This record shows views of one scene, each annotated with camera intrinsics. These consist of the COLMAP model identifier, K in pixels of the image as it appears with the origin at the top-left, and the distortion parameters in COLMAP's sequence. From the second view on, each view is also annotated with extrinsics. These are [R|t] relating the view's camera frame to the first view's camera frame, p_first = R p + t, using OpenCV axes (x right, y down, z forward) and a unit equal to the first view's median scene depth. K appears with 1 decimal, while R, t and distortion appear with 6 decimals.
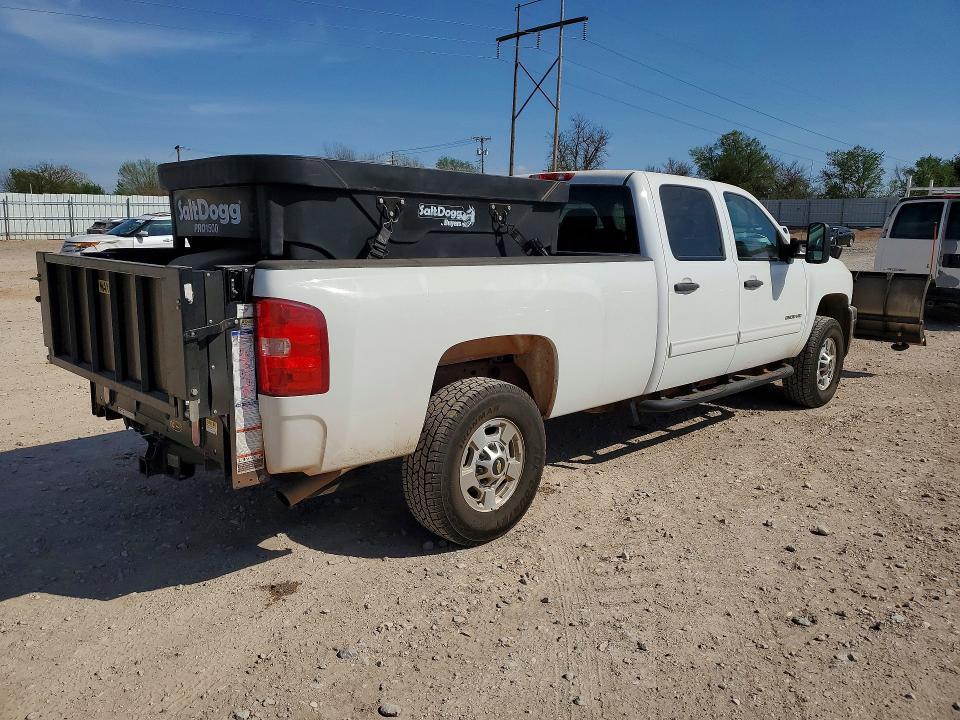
lens RADIAL K [[744.9, 0, 479.0], [0, 744.9, 359.1], [0, 0, 1]] dist [0.011418, 0.004819]
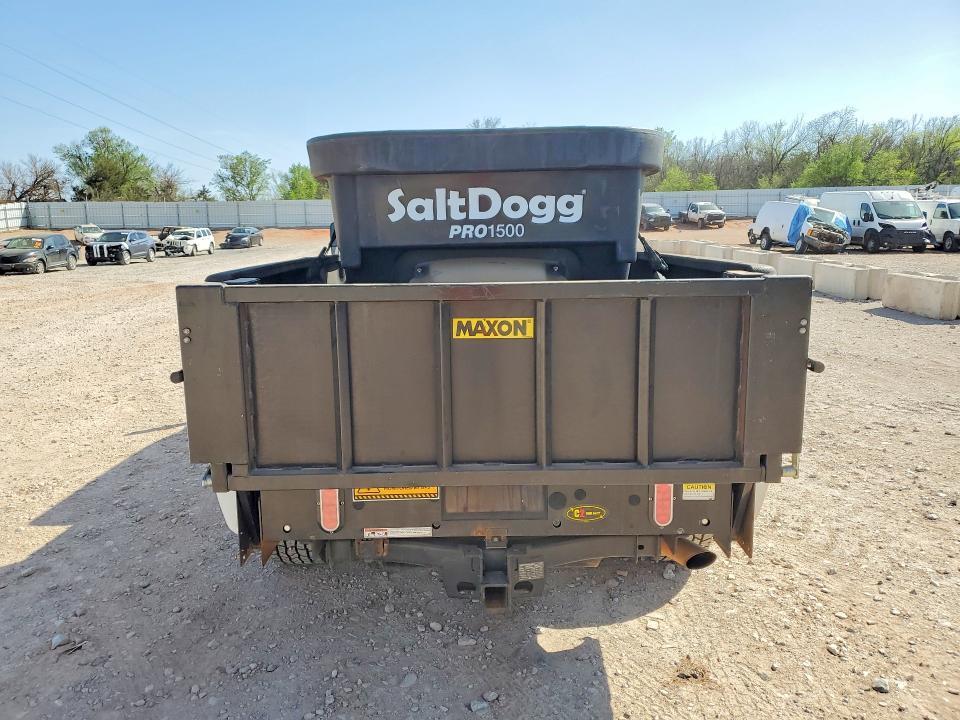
lens RADIAL K [[744.9, 0, 479.6], [0, 744.9, 361.2], [0, 0, 1]] dist [0.011418, 0.004819]
pose [[0.703082, -0.148614, 0.695406, -0.838887], [0.149028, 0.986995, 0.060256, -0.095754], [-0.695318, 0.061271, 0.716086, 0.502828]]
